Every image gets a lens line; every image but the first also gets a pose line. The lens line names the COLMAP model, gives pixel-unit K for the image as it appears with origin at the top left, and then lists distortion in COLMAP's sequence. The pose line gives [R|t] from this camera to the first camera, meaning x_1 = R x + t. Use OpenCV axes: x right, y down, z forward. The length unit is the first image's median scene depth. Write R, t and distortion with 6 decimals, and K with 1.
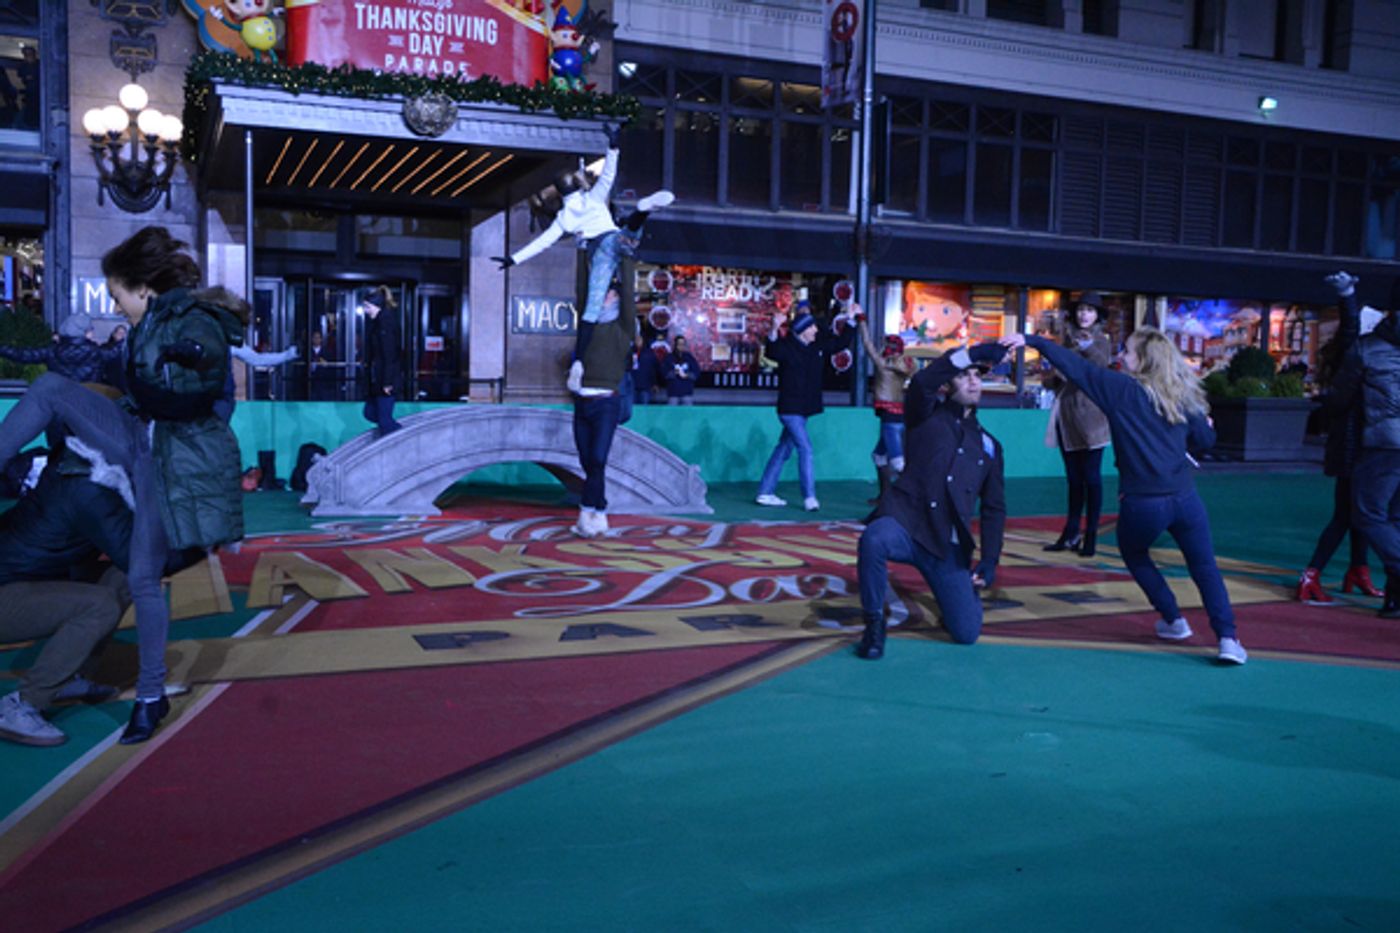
lens RADIAL K [[1301.6, 0, 697.9], [0, 1301.6, 456.1], [0, 0, 1]] dist [-0.024032, 0.000000]
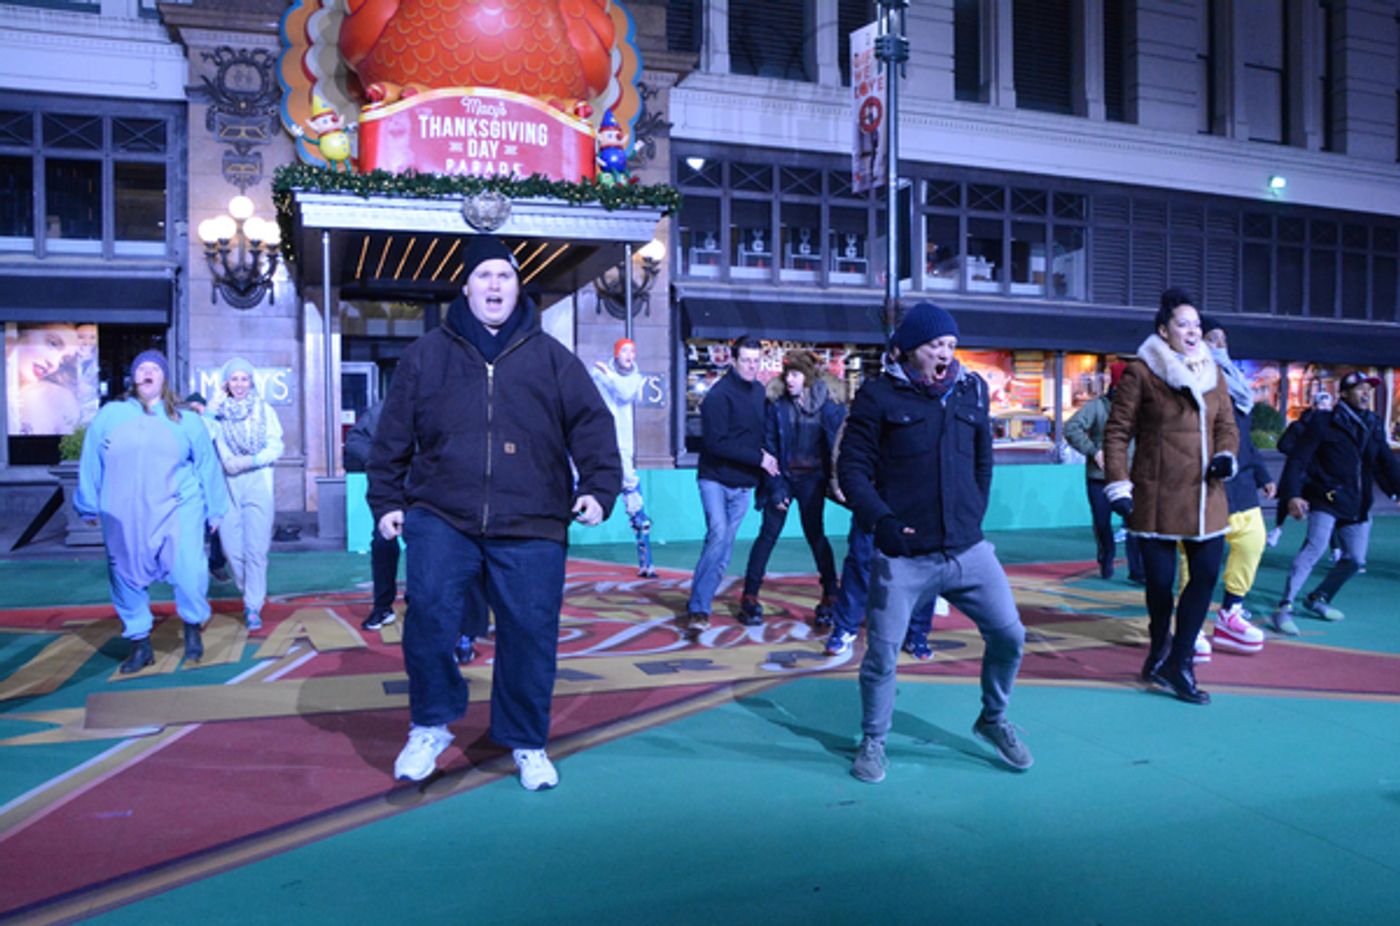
lens RADIAL K [[1203.3, 0, 759.9], [0, 1203.3, 507.2], [0, 0, 1]] dist [-0.147846, 0.095992]
pose [[0.999206, -0.022222, -0.033074, 0.045332], [0.021972, 0.999727, -0.007896, 0.001673], [0.033241, 0.007163, 0.999422, 0.002311]]
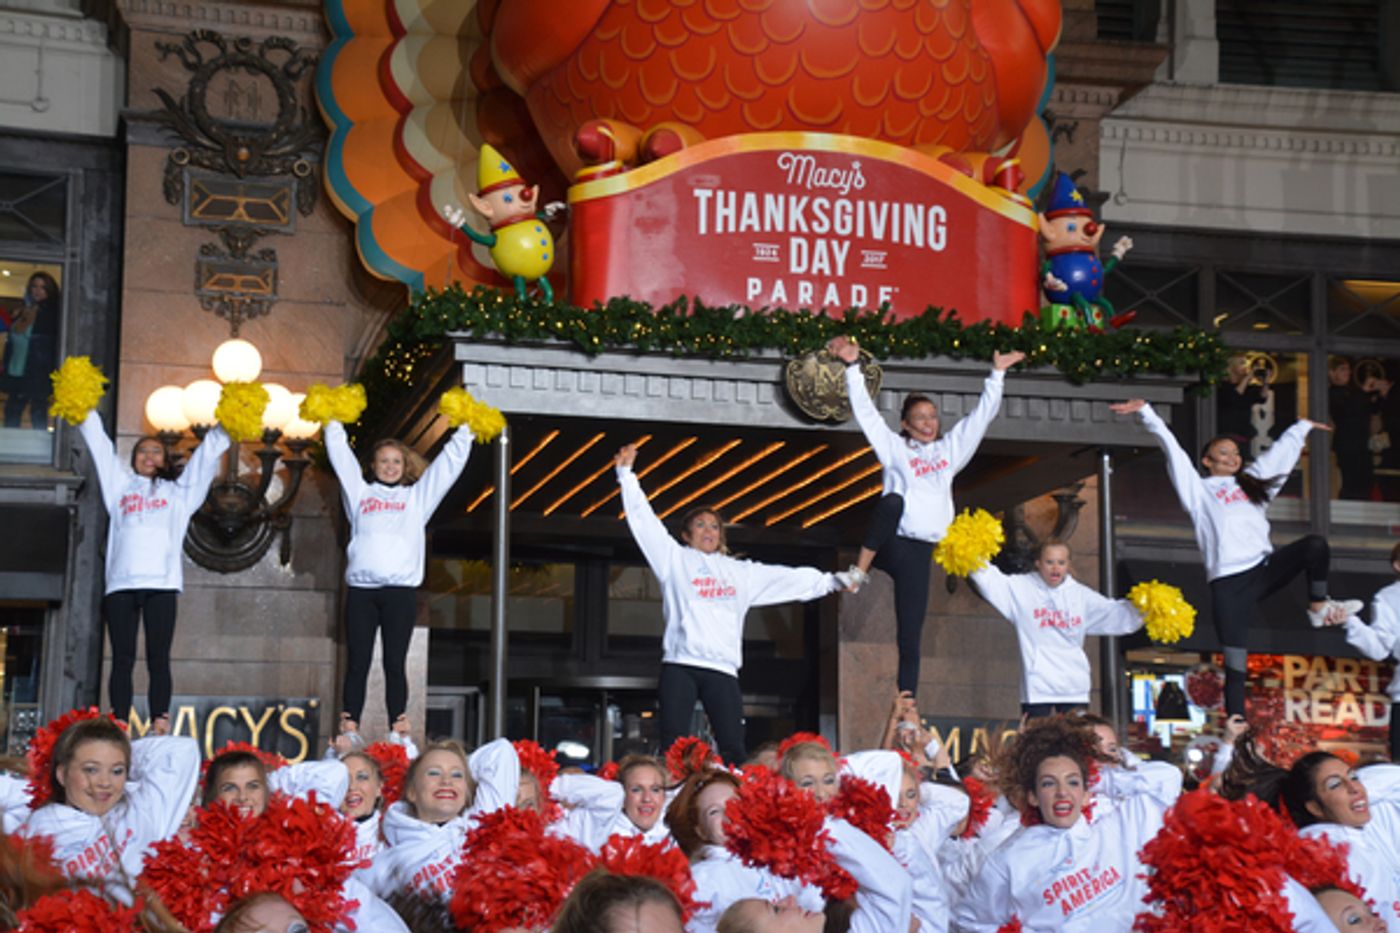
lens RADIAL K [[2620.8, 0, 692.1], [0, 2620.8, 466.4], [0, 0, 1]] dist [0.487333, 0.000000]
pose [[0.988357, -0.028256, -0.149507, -0.085495], [-0.003823, 0.977683, -0.210053, -0.001513], [0.152106, 0.208179, 0.966191, -0.041302]]
